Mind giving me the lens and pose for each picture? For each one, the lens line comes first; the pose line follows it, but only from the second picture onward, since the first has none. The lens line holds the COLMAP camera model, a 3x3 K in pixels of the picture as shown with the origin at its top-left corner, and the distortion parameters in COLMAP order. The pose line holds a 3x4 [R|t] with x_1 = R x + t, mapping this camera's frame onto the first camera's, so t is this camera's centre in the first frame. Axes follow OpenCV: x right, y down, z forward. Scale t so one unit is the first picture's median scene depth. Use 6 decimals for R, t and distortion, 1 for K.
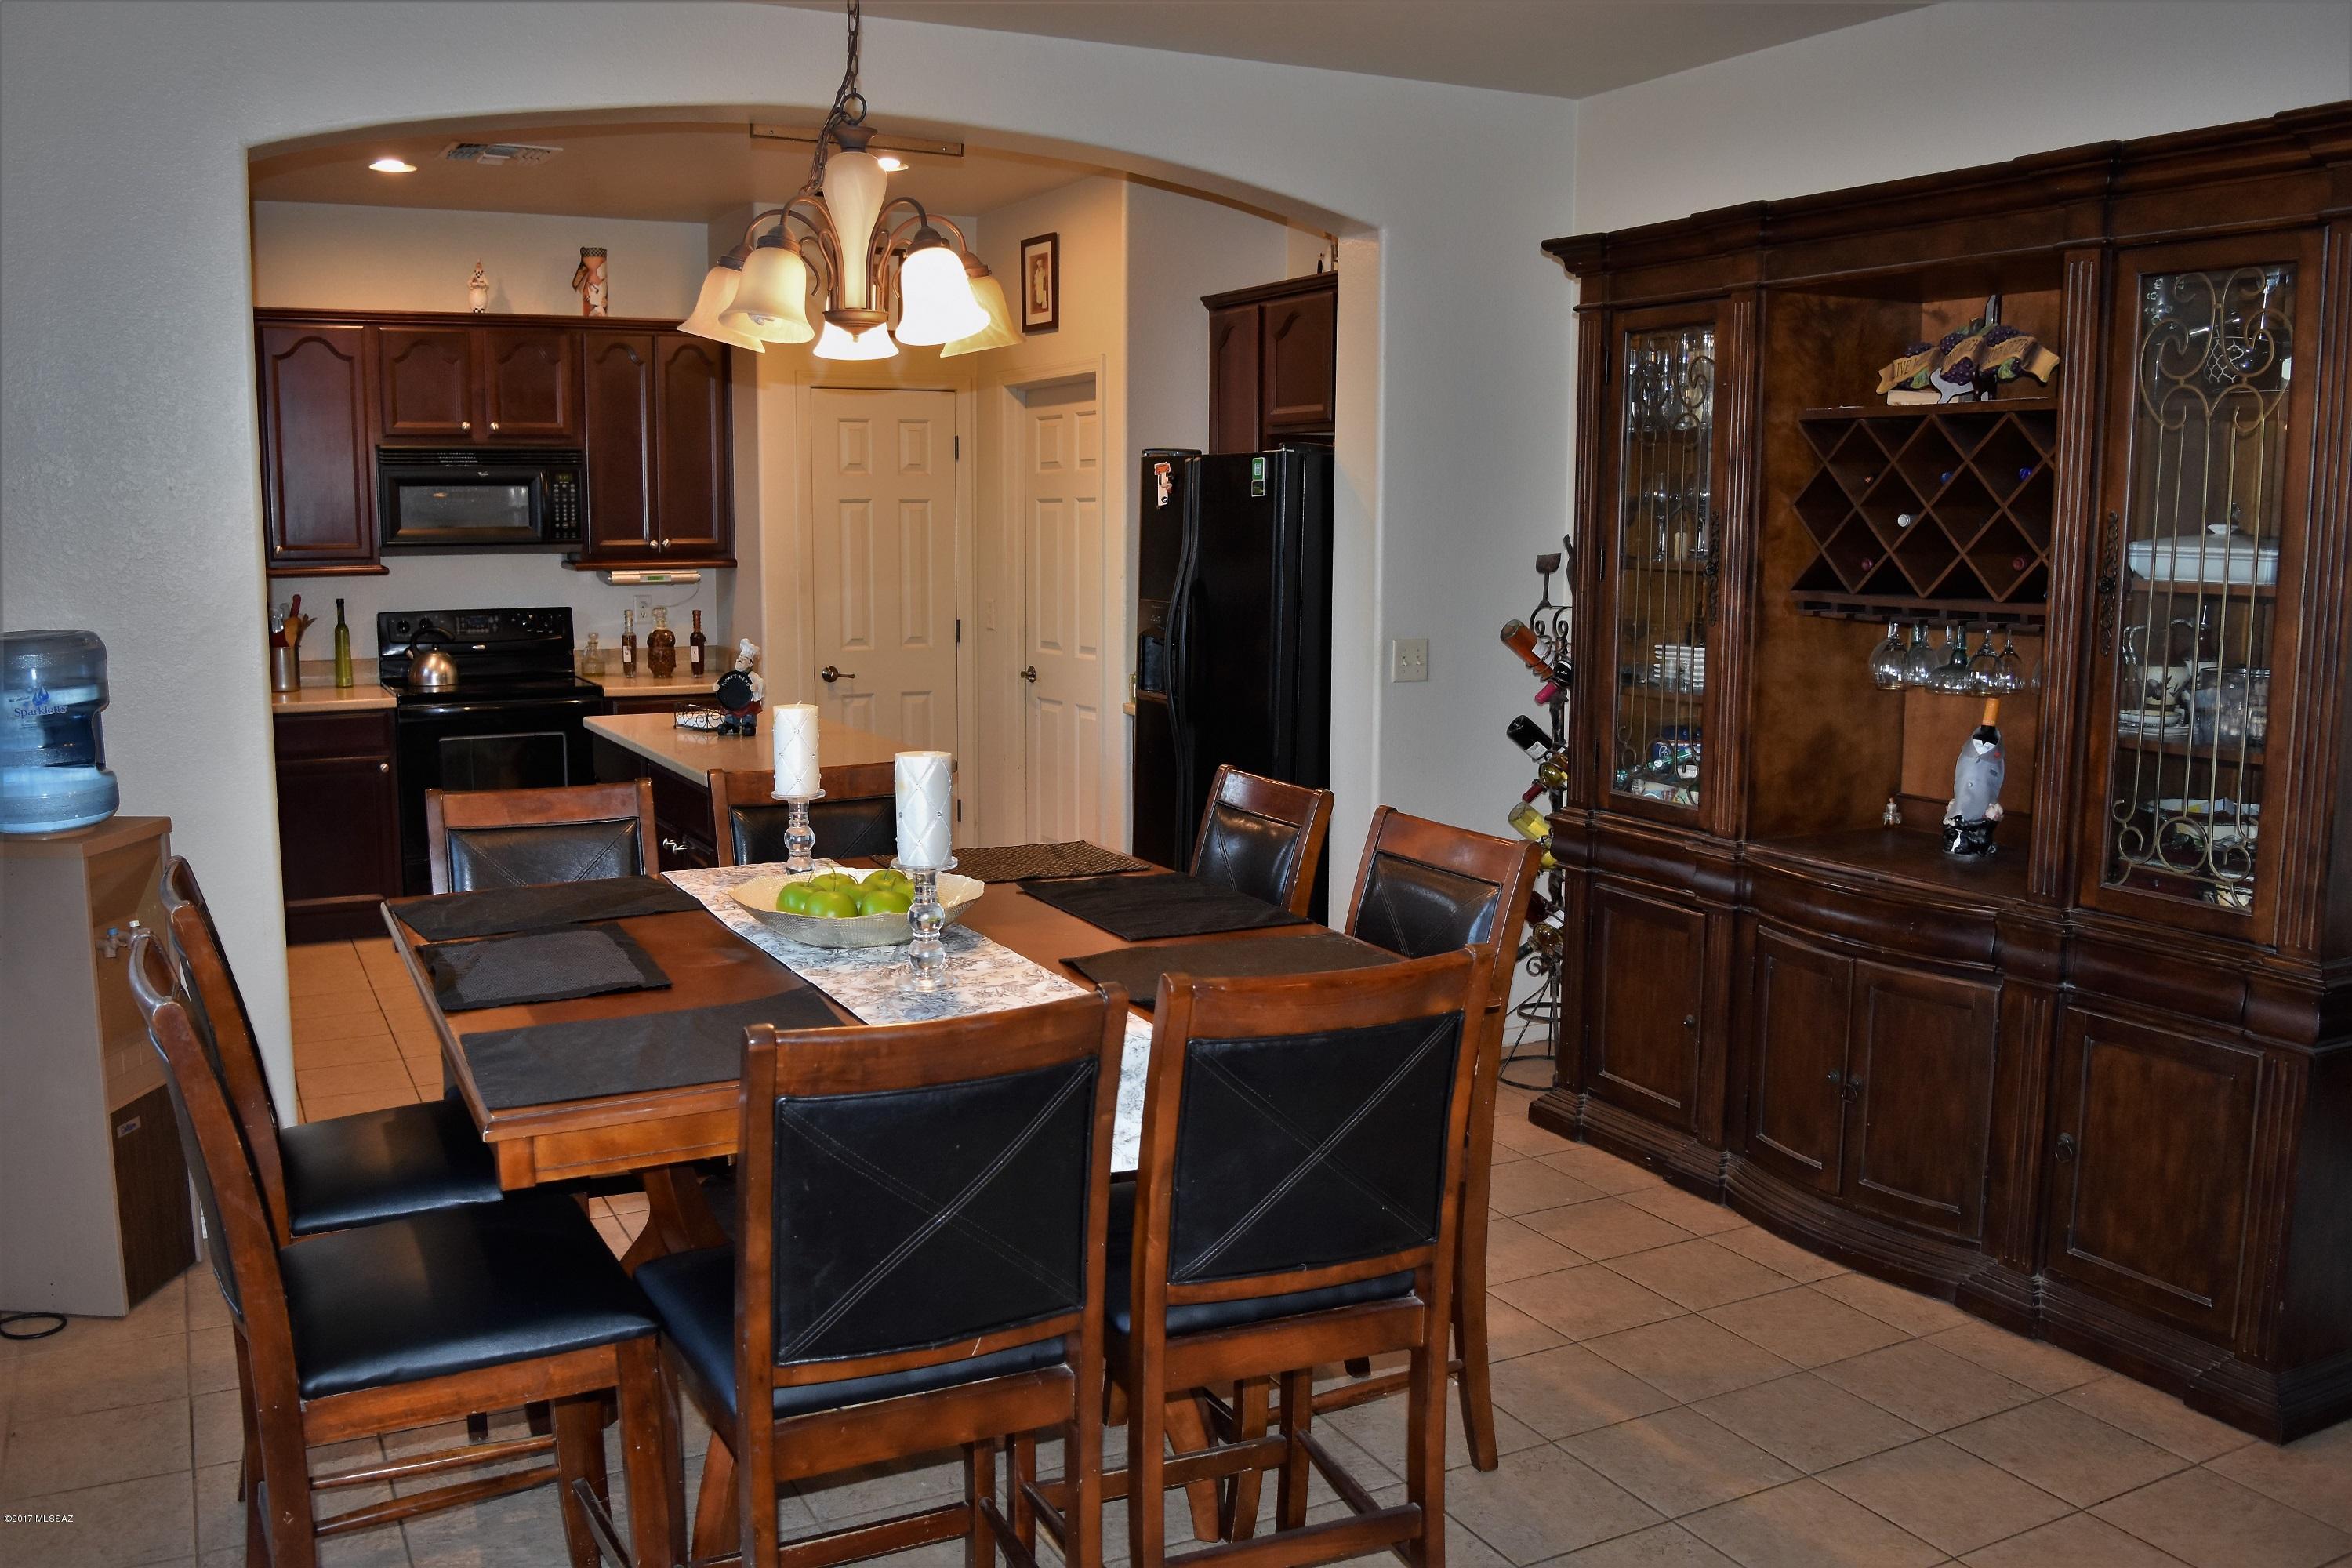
lens RADIAL K [[1975.8, 0, 1162.9], [0, 1975.8, 788.5], [0, 0, 1]] dist [-0.093549, -0.006490]
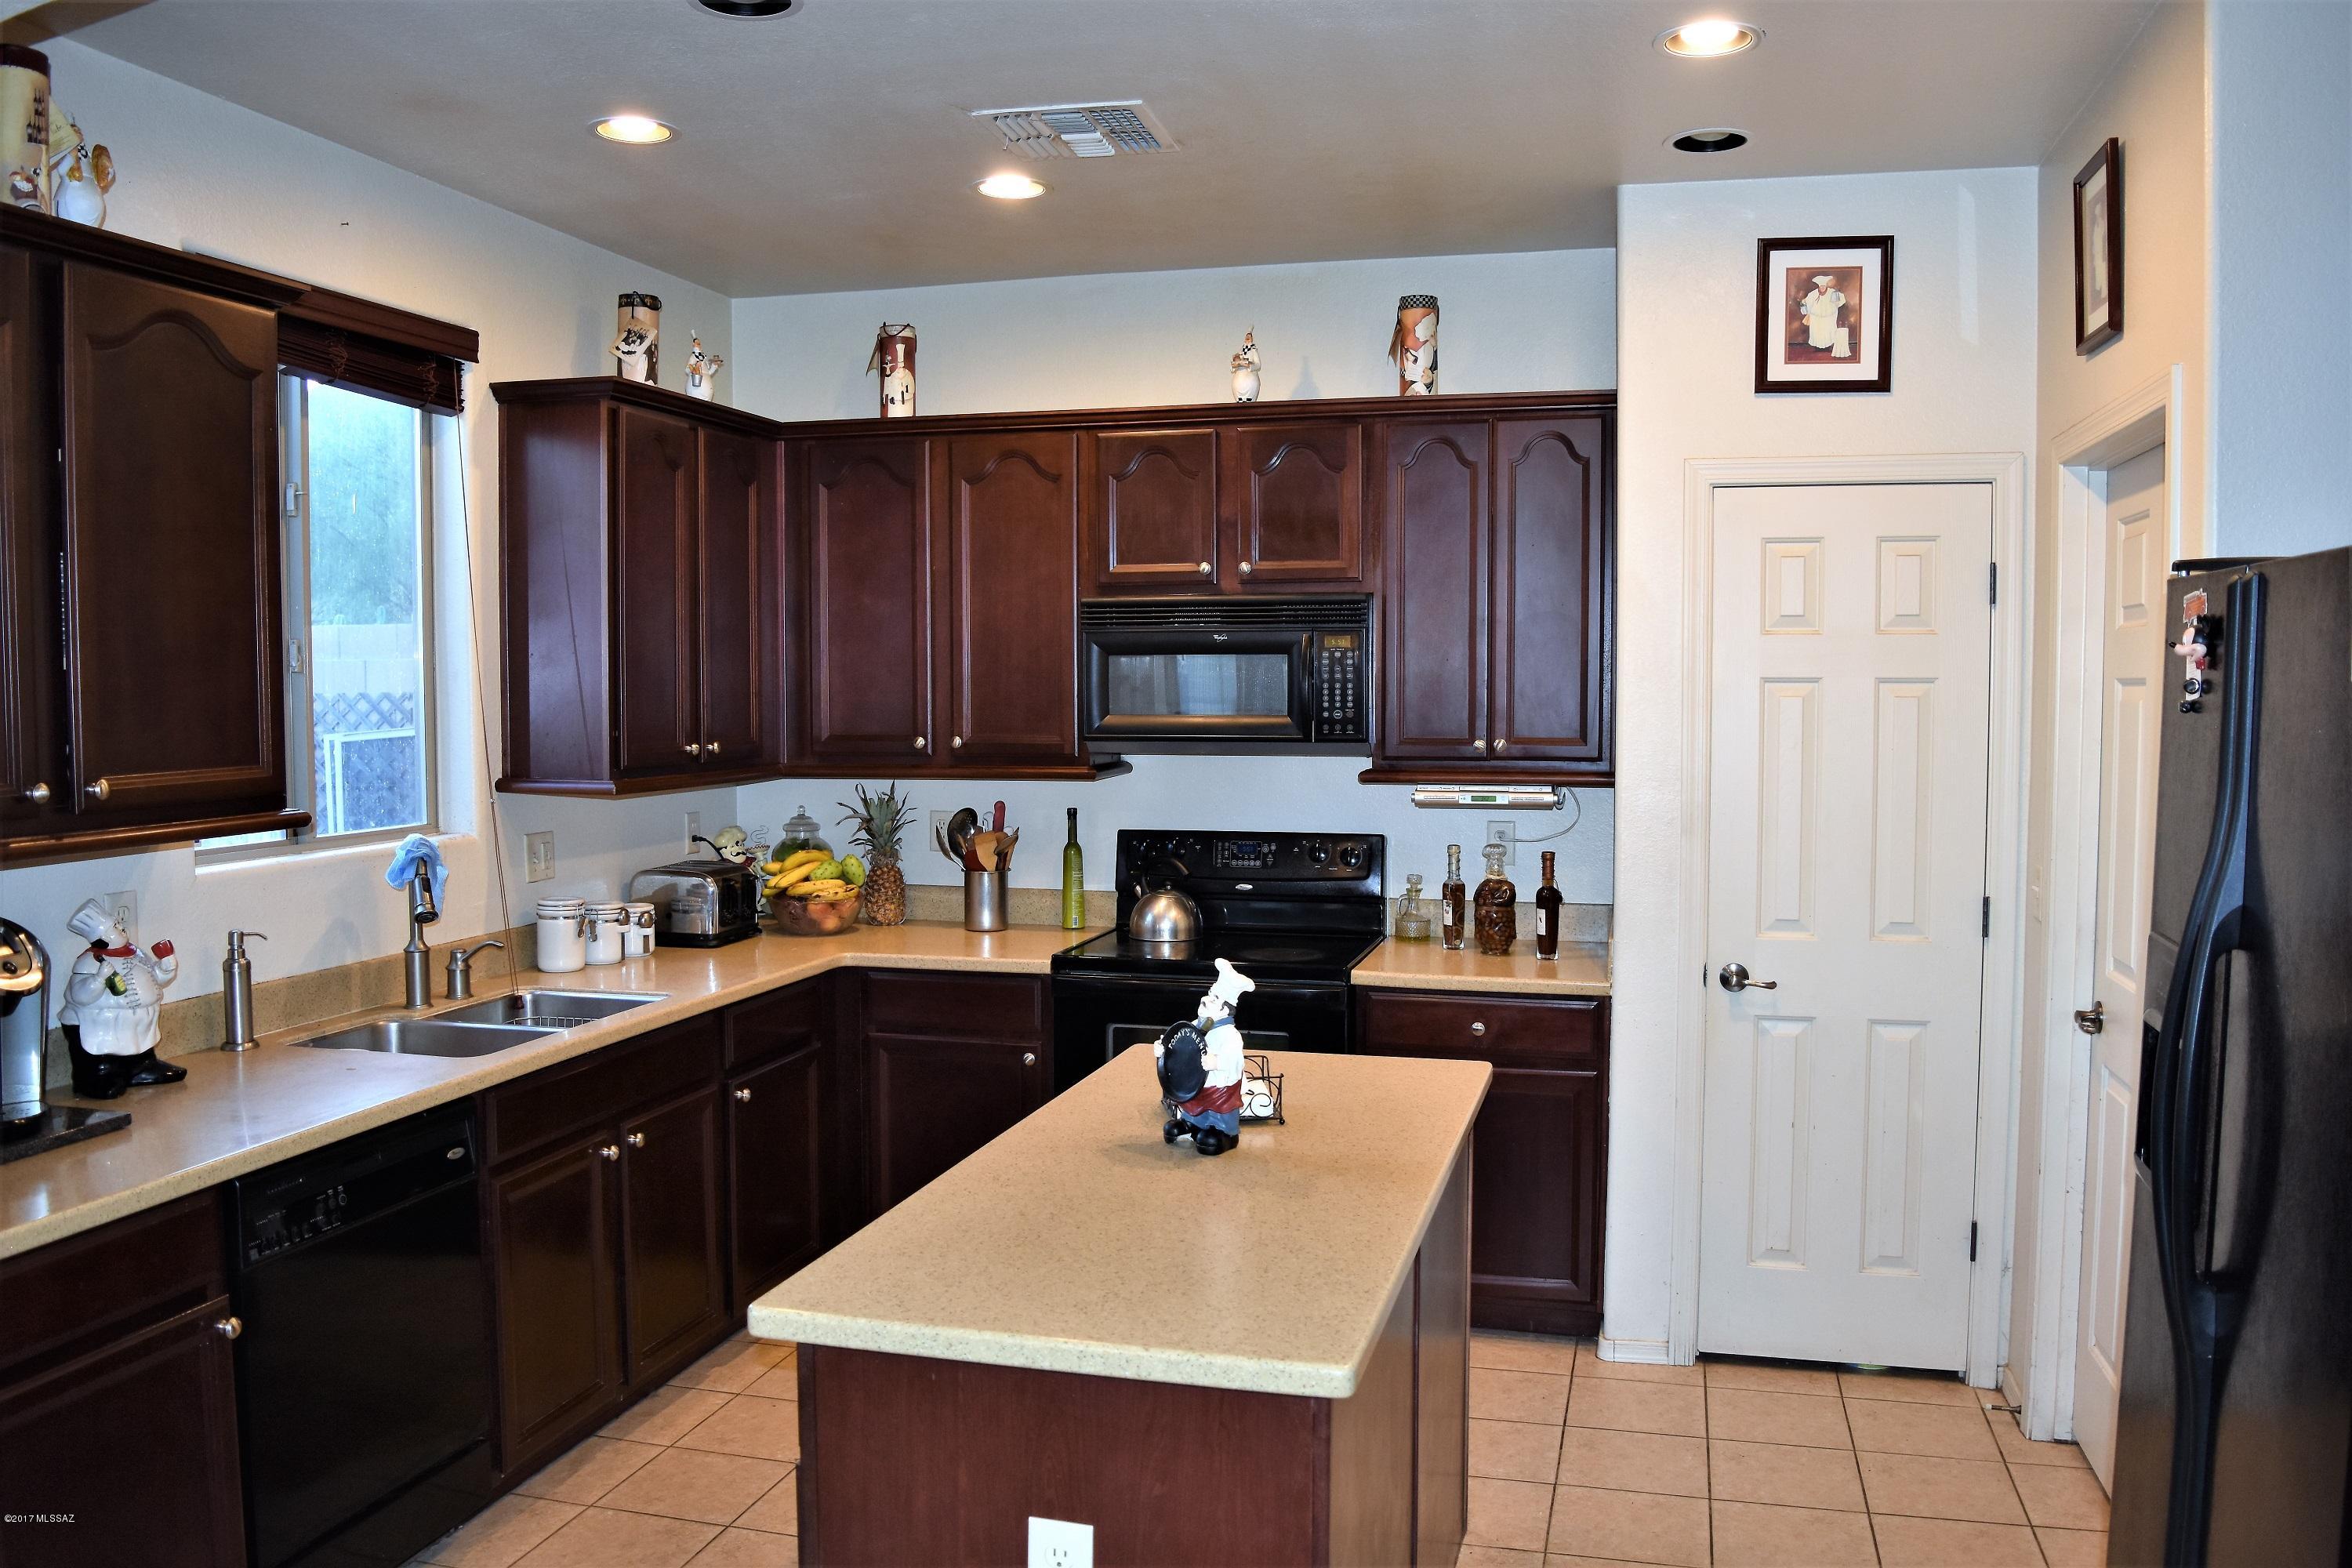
lens RADIAL K [[1854.4, 0, 1170.0], [0, 1854.4, 784.7], [0, 0, 1]] dist [-0.088020, 0.010886]
pose [[0.740690, 0.036141, -0.670874, 0.070320], [-0.093057, 0.994446, -0.049169, -0.074659], [0.665371, 0.098849, 0.739939, 0.500269]]
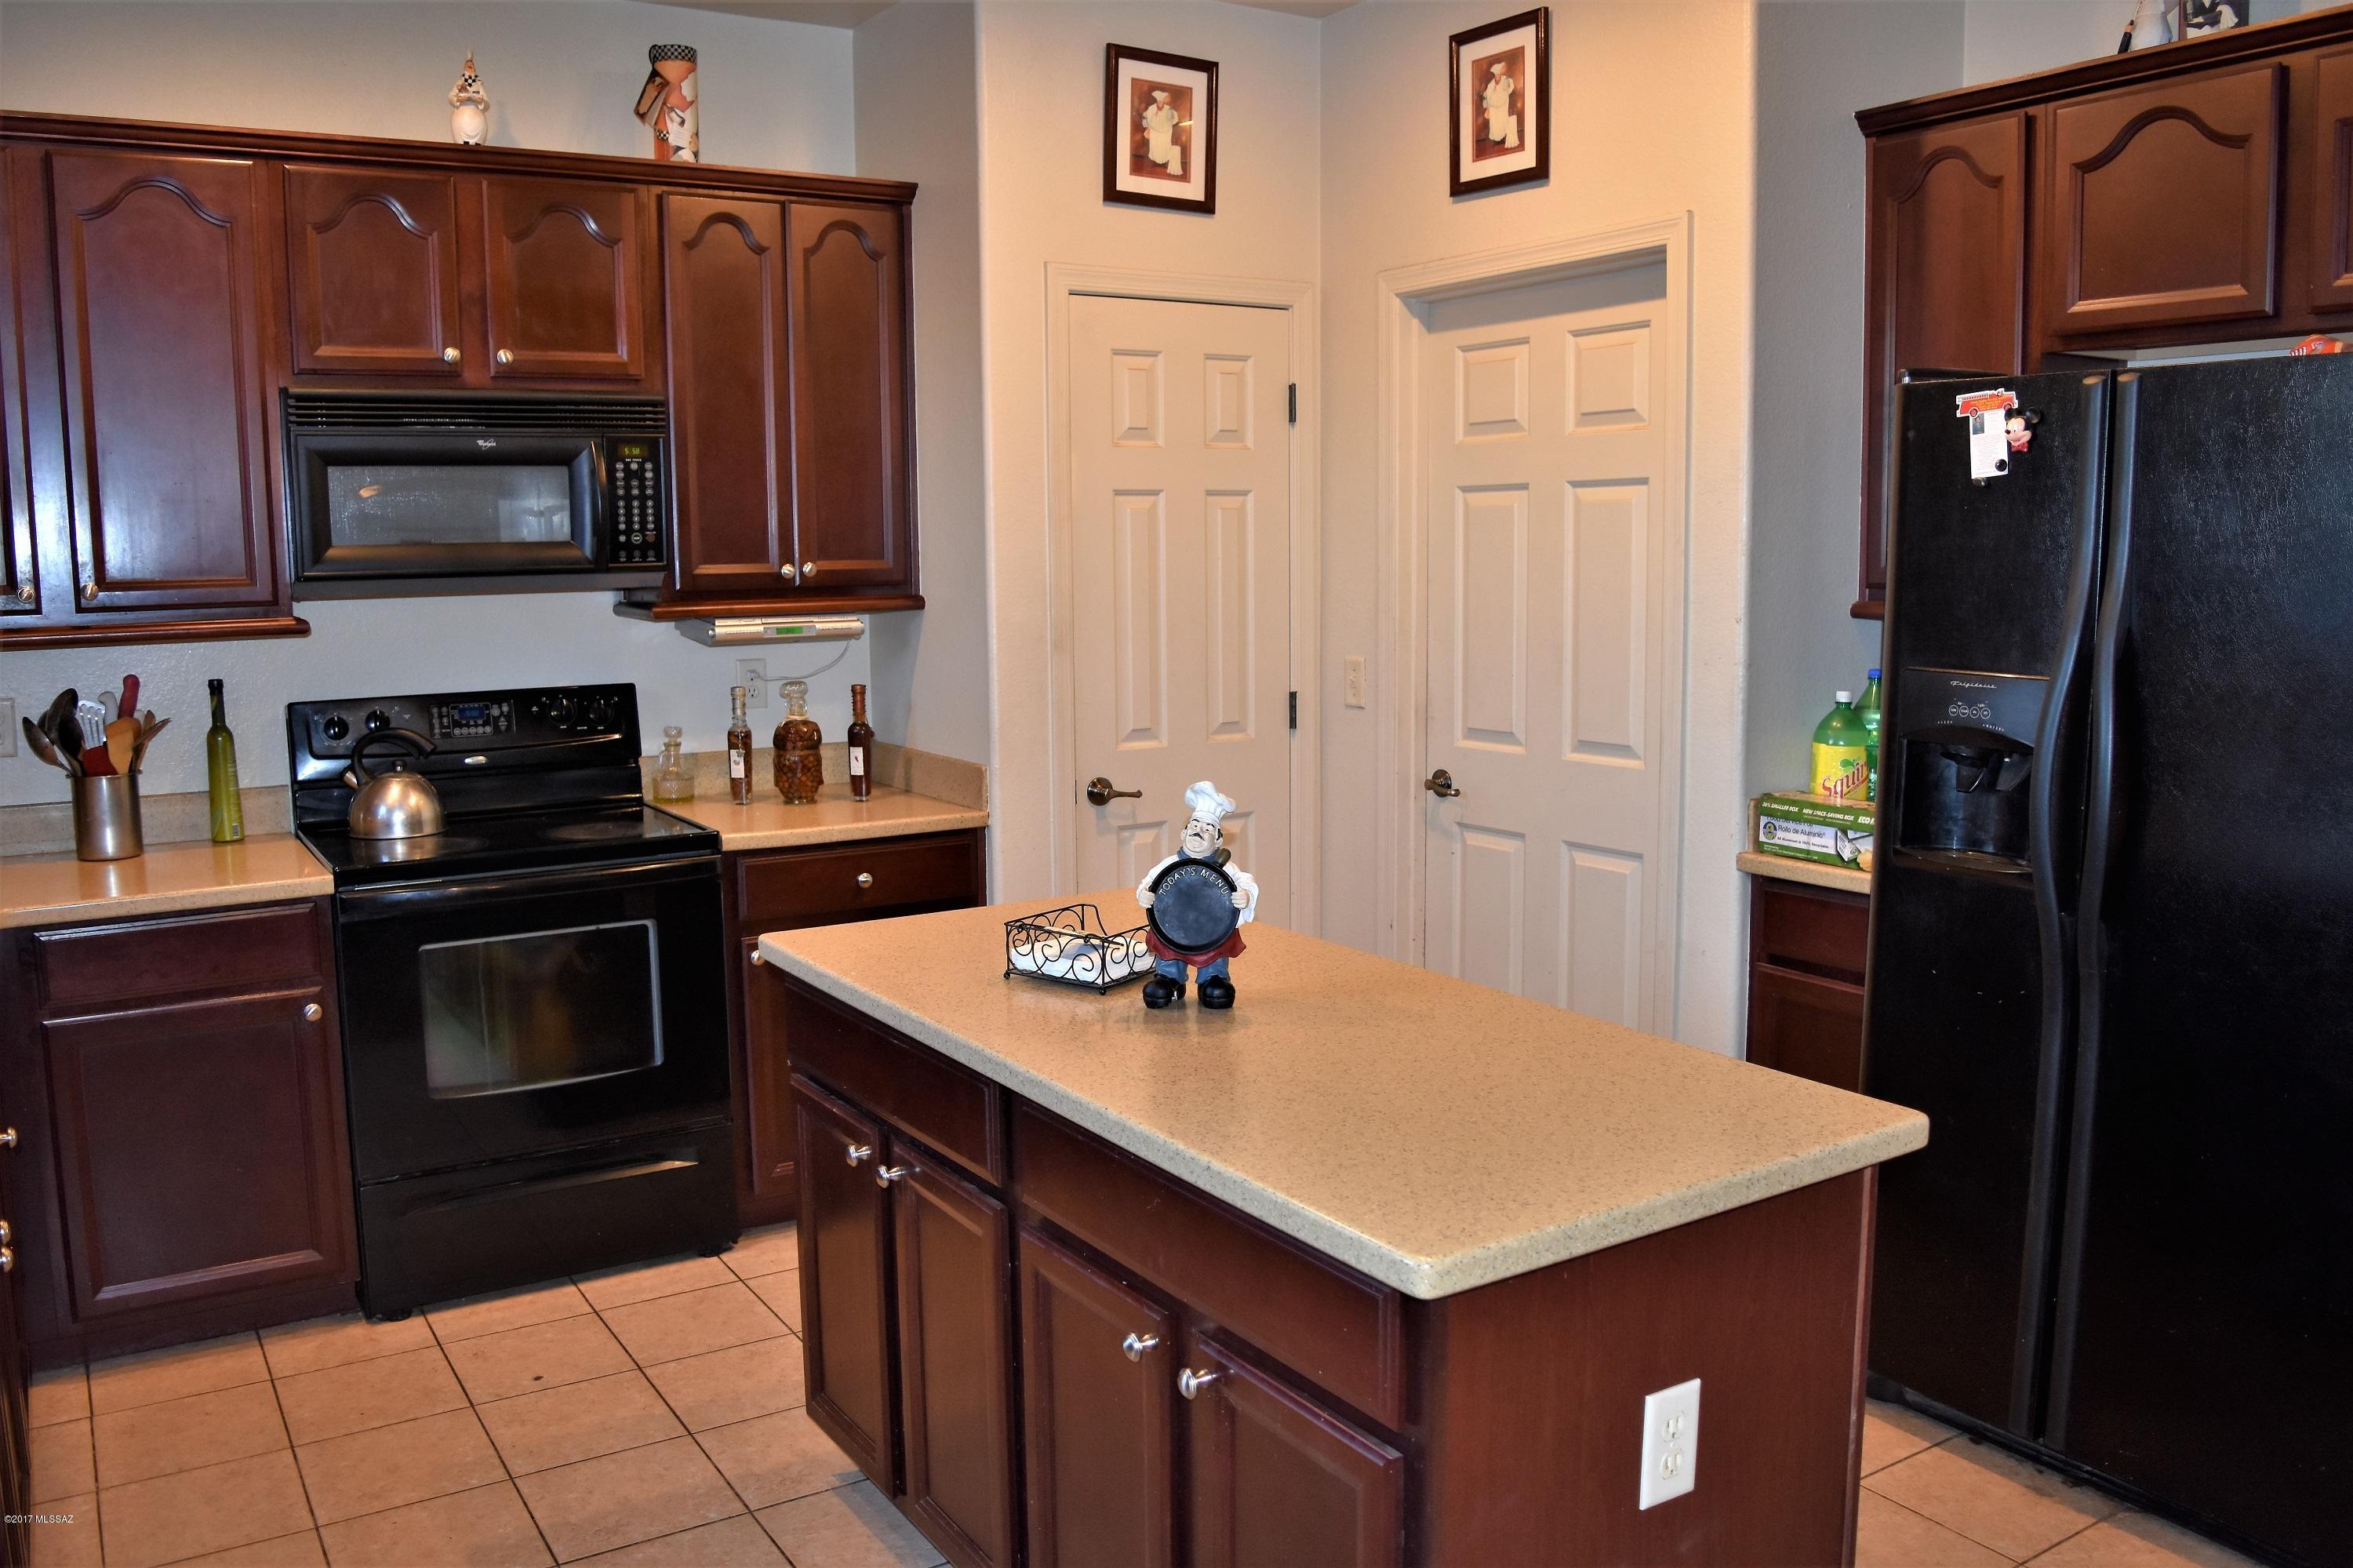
lens RADIAL K [[1855.2, 0, 1194.8], [0, 1855.2, 784.1], [0, 0, 1]] dist [-0.088020, 0.010886]
pose [[0.995296, -0.025294, 0.093516, -0.197909], [0.026171, 0.999624, -0.008166, -0.056690], [-0.093274, 0.010575, 0.995584, 0.467482]]
